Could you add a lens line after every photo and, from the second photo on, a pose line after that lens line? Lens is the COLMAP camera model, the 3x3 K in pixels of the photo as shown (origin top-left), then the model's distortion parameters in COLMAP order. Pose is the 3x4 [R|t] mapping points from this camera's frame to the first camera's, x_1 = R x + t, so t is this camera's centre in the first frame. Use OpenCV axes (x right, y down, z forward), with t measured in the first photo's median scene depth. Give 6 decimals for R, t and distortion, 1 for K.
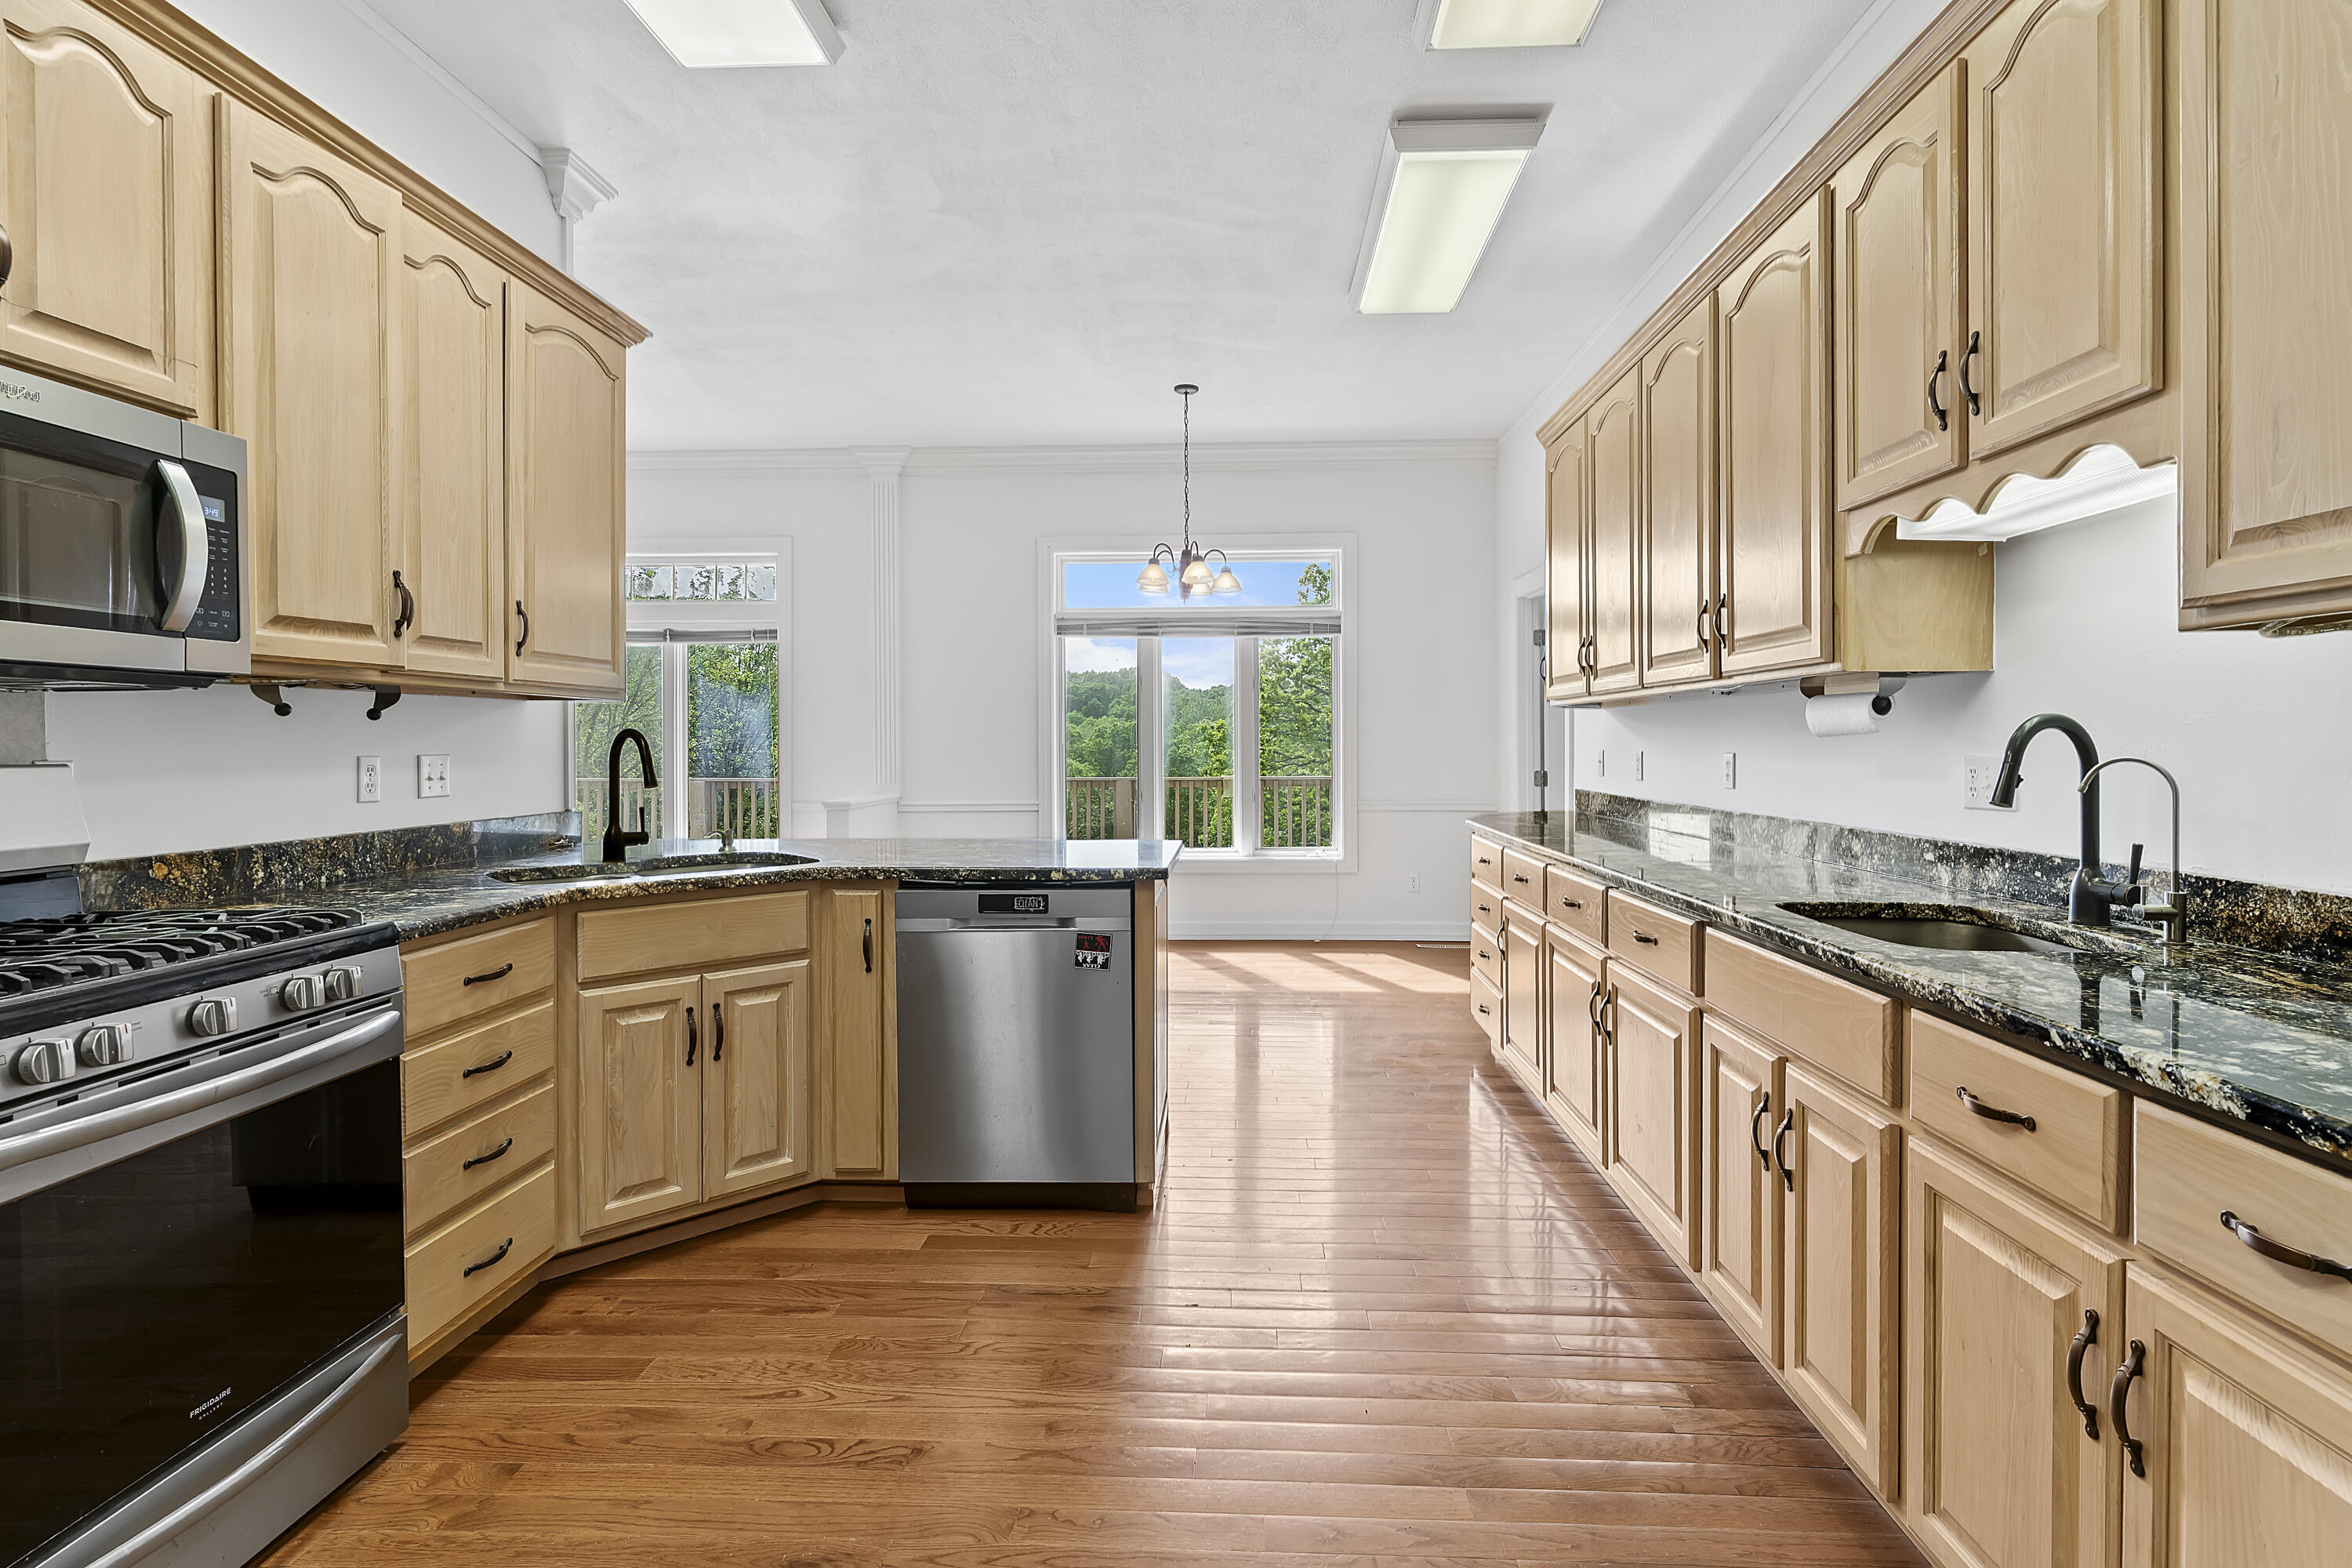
lens RADIAL K [[1143.0, 0, 1172.5], [0, 1143.0, 759.4], [0, 0, 1]] dist [0.002363, -0.000324]
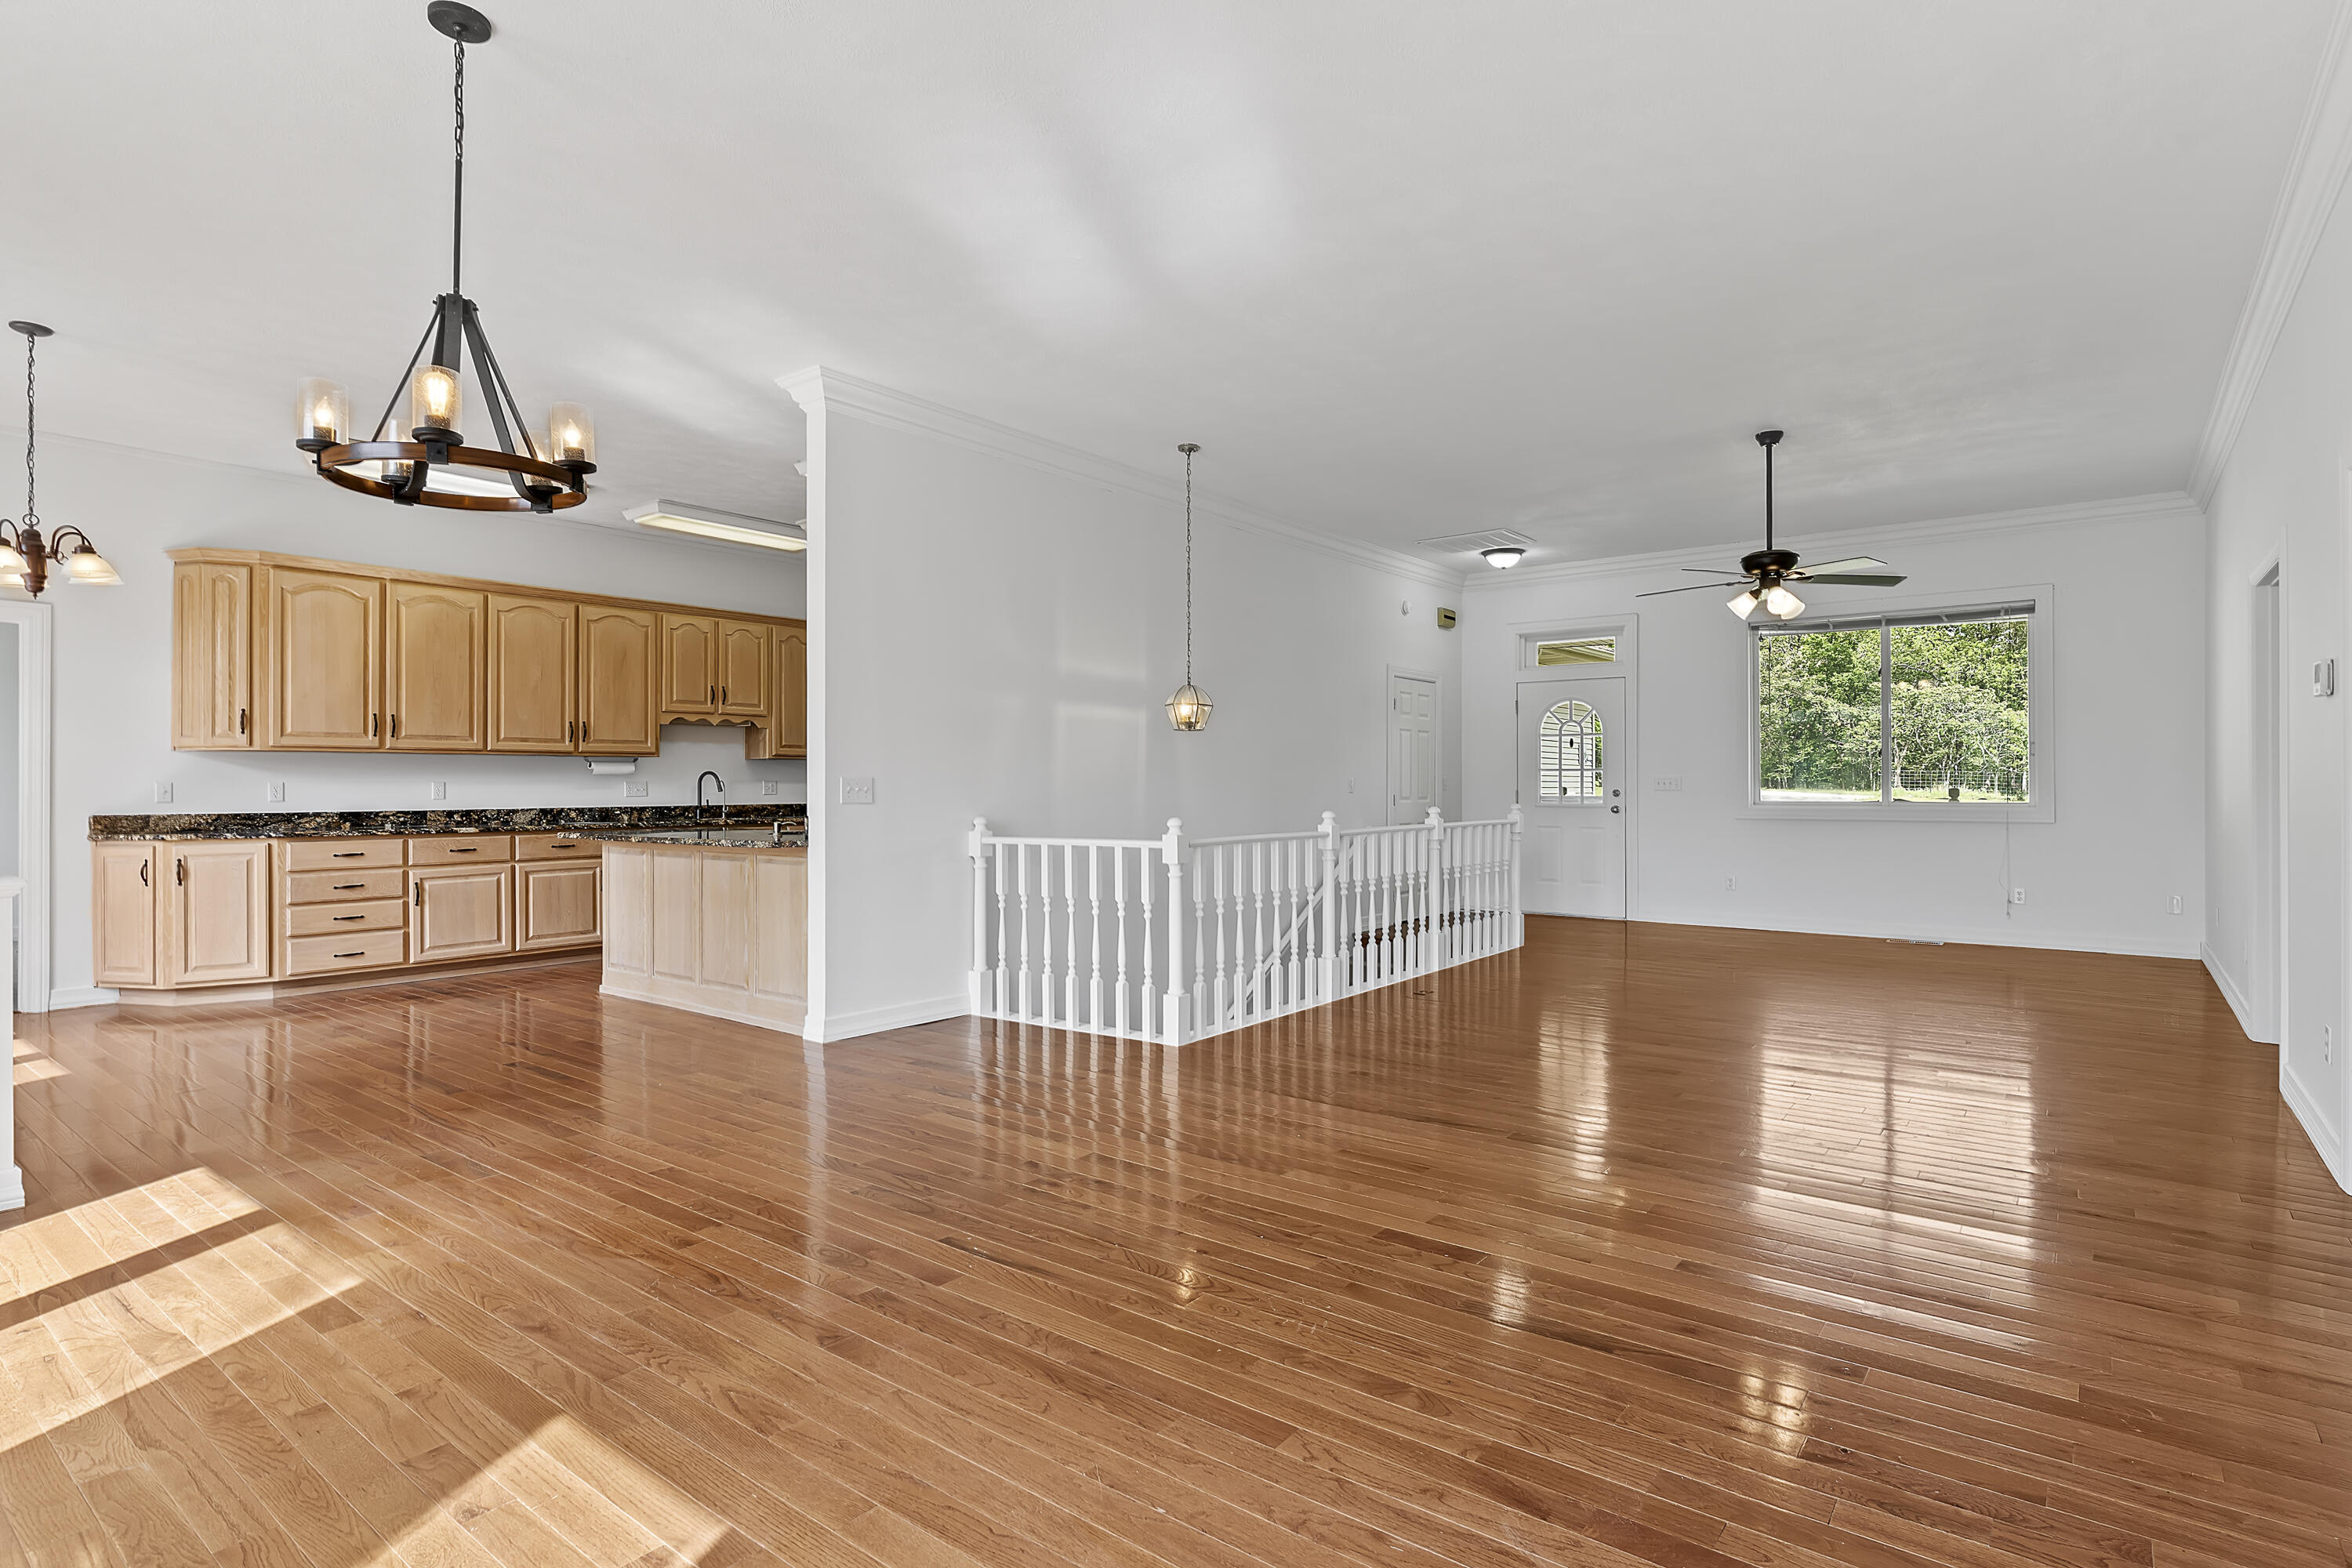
lens RADIAL K [[1143.0, 0, 1255.1], [0, 1143.0, 794.3], [0, 0, 1]] dist [0.002363, -0.000324]
pose [[-0.847622, -0.000599, 0.530601, -2.922406], [0.011057, 0.999762, 0.018792, -0.008881], [-0.530486, 0.021795, -0.847413, 3.134436]]
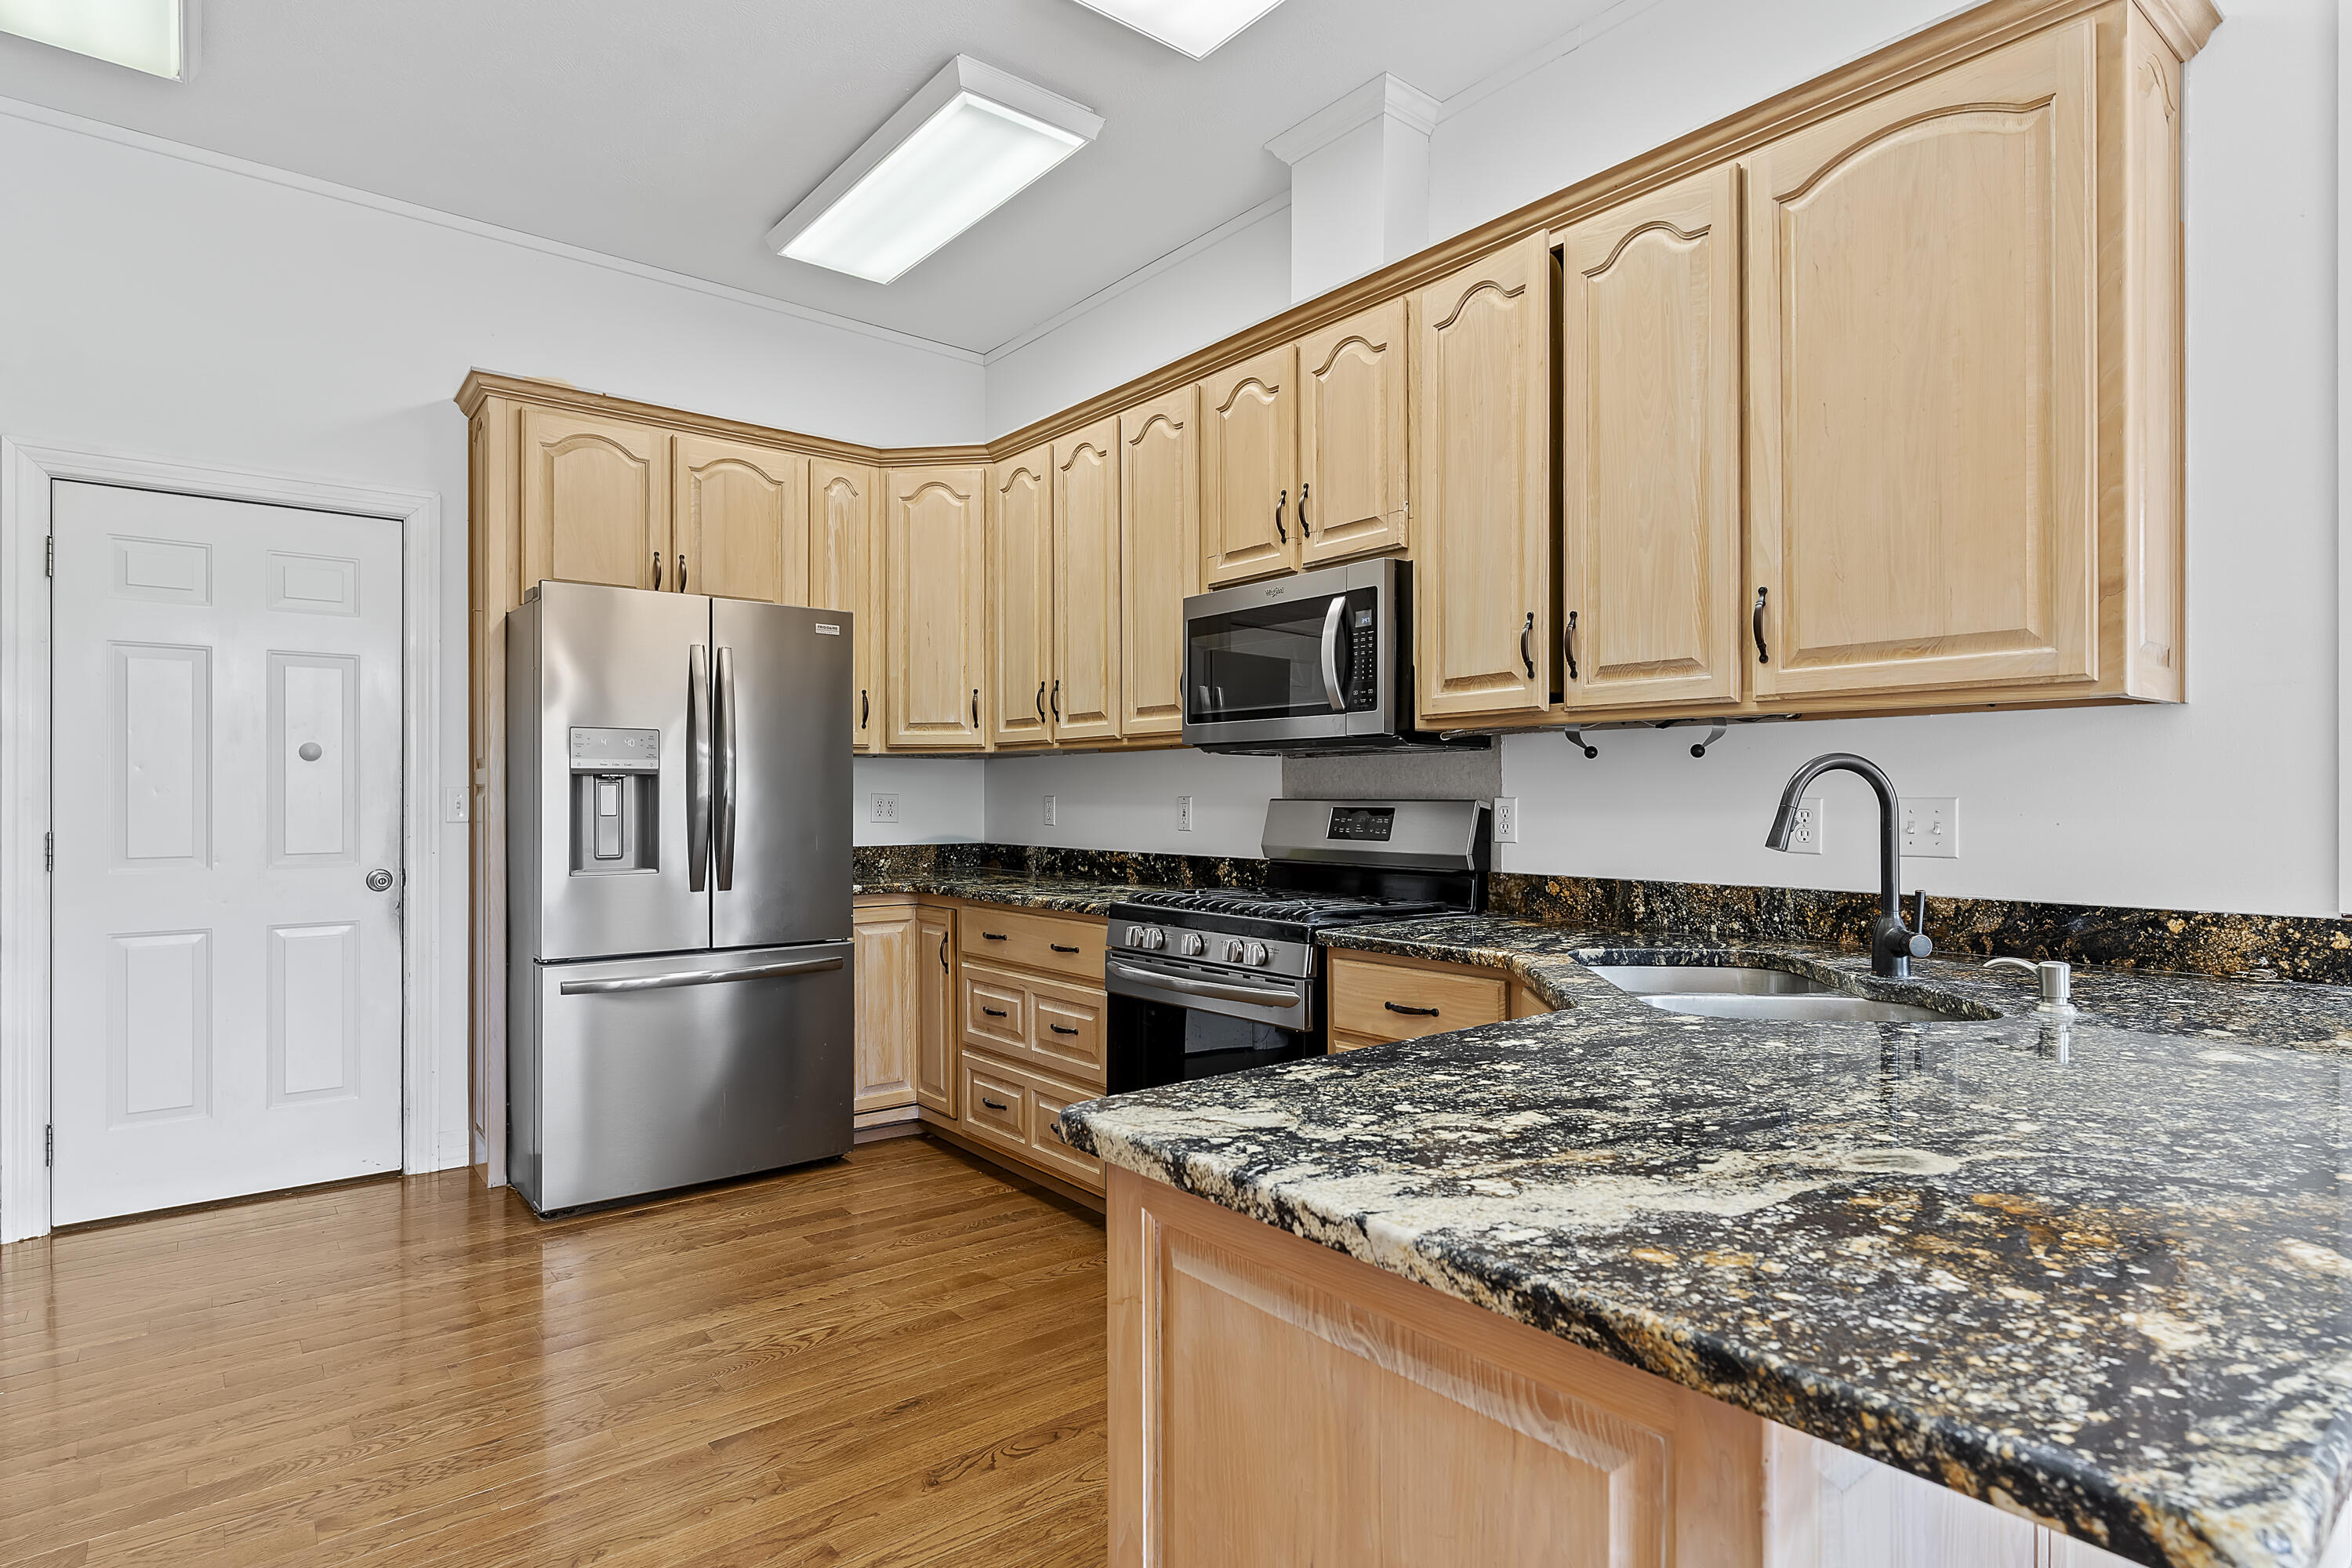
lens RADIAL K [[1231.9, 0, 1178.3], [0, 1231.9, 798.1], [0, 0, 1]] dist [0.004205, -0.002069]
pose [[-0.740197, 0.003852, -0.672379, 0.301129], [-0.006602, 0.999894, 0.012997, -0.014084], [0.672358, 0.014059, -0.740093, 1.691493]]
